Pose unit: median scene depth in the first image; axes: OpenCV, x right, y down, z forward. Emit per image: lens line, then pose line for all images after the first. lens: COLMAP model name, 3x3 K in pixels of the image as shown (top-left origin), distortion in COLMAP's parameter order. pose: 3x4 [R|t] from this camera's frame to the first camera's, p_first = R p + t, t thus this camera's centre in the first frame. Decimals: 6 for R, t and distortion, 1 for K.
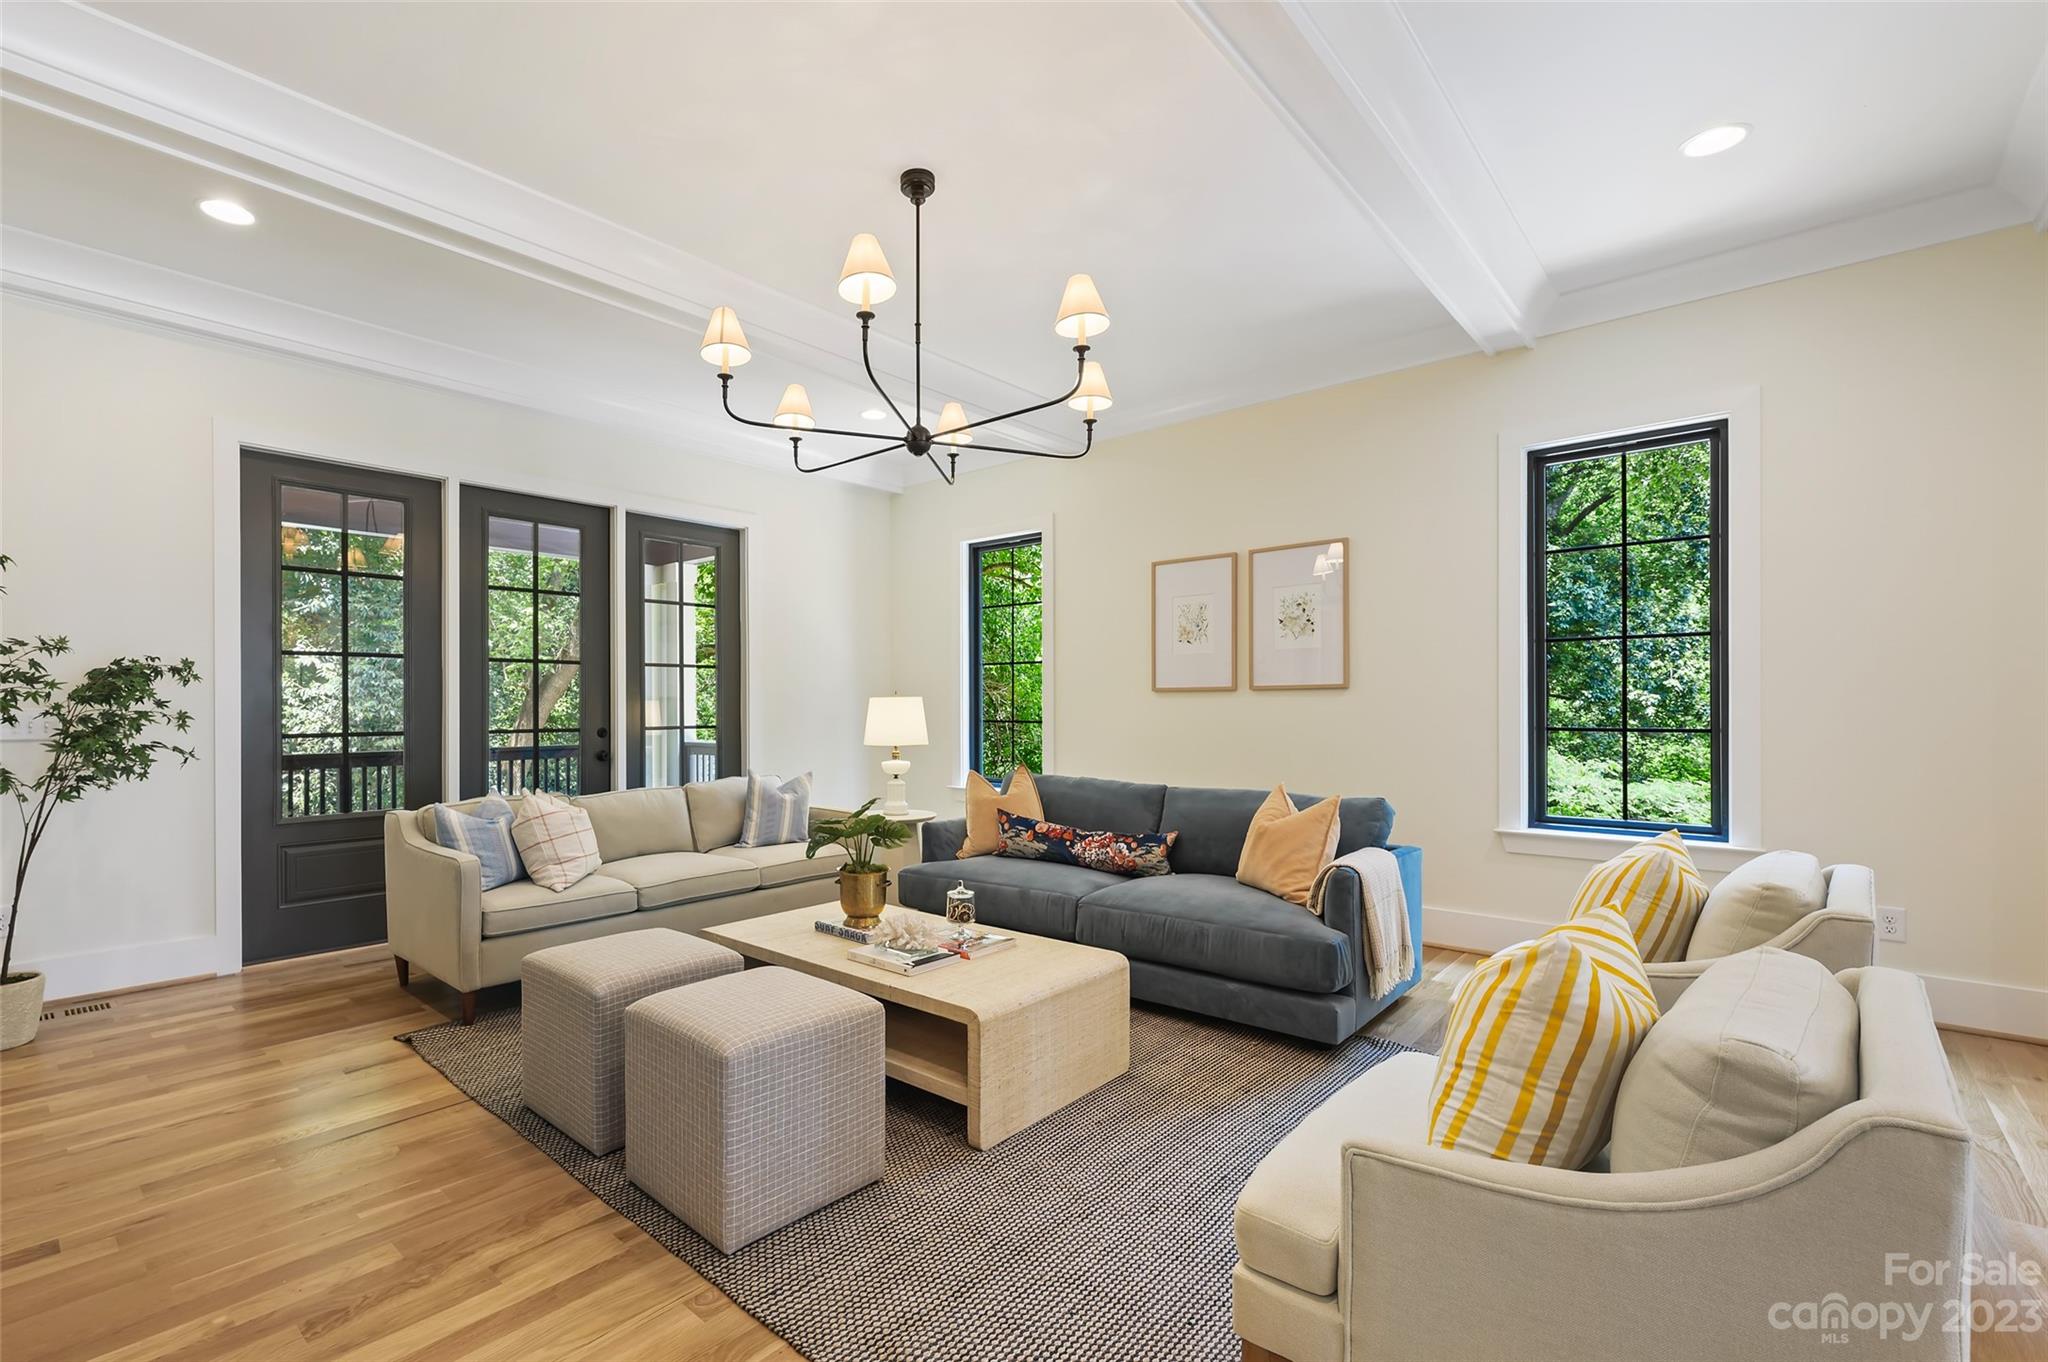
lens RADIAL K [[907.5, 0, 954.2], [0, 907.5, 714.3], [0, 0, 1]] dist [0.001153, -0.000092]
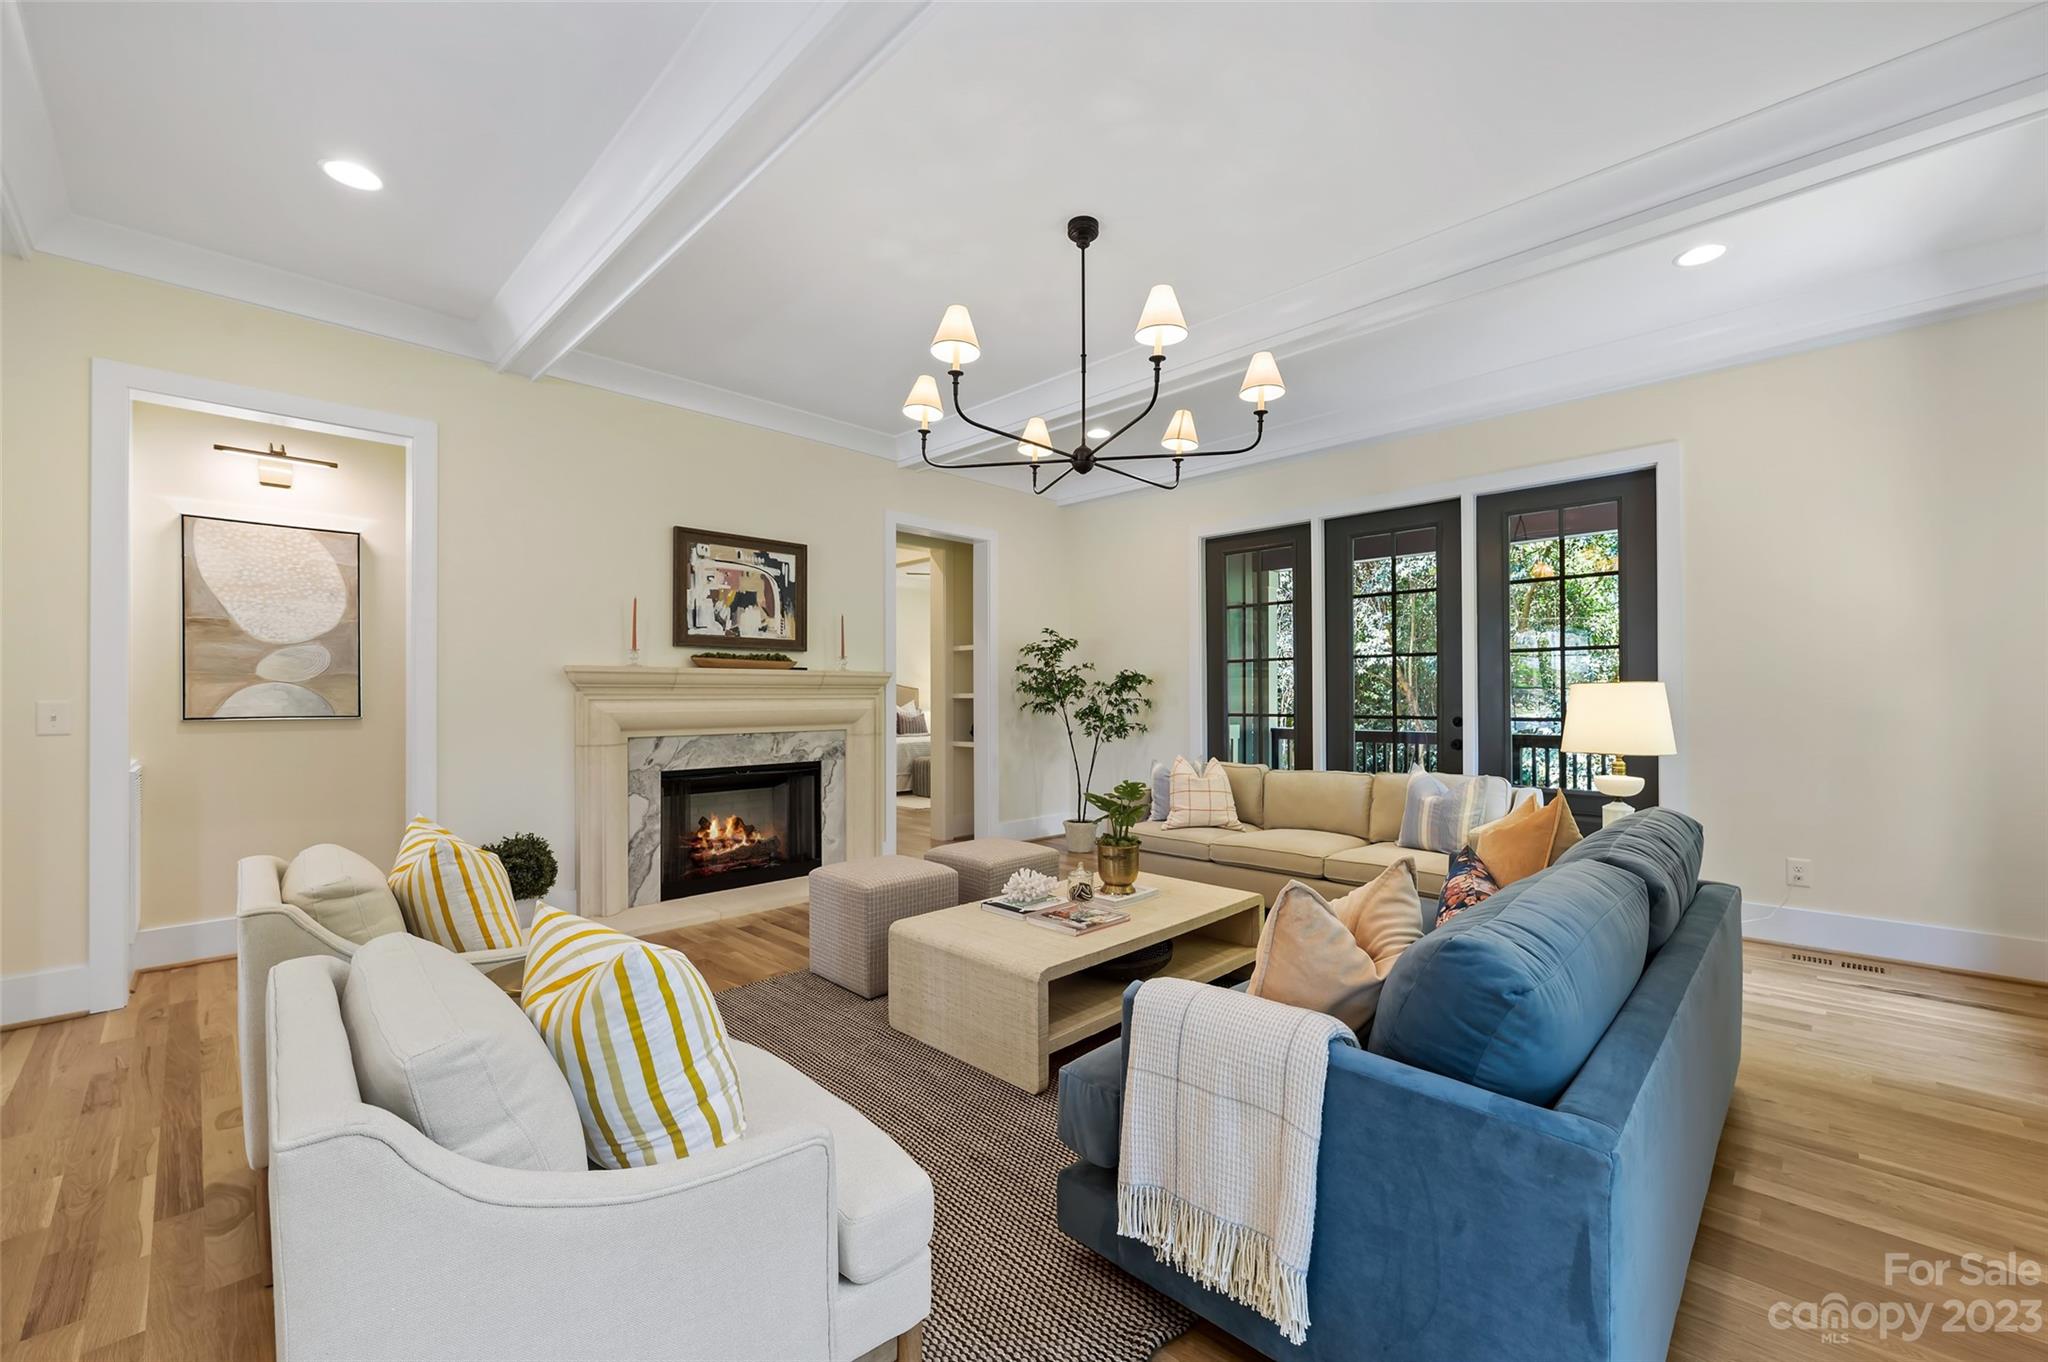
lens RADIAL K [[823.4, 0, 1029.8], [0, 823.4, 694.7], [0, 0, 1]] dist [0.001665, 0.000390]
pose [[-0.031304, -0.000077, -0.999510, 0.665665], [-0.006740, 0.999977, 0.000134, -0.008141], [0.999487, 0.006741, -0.031303, 0.660097]]
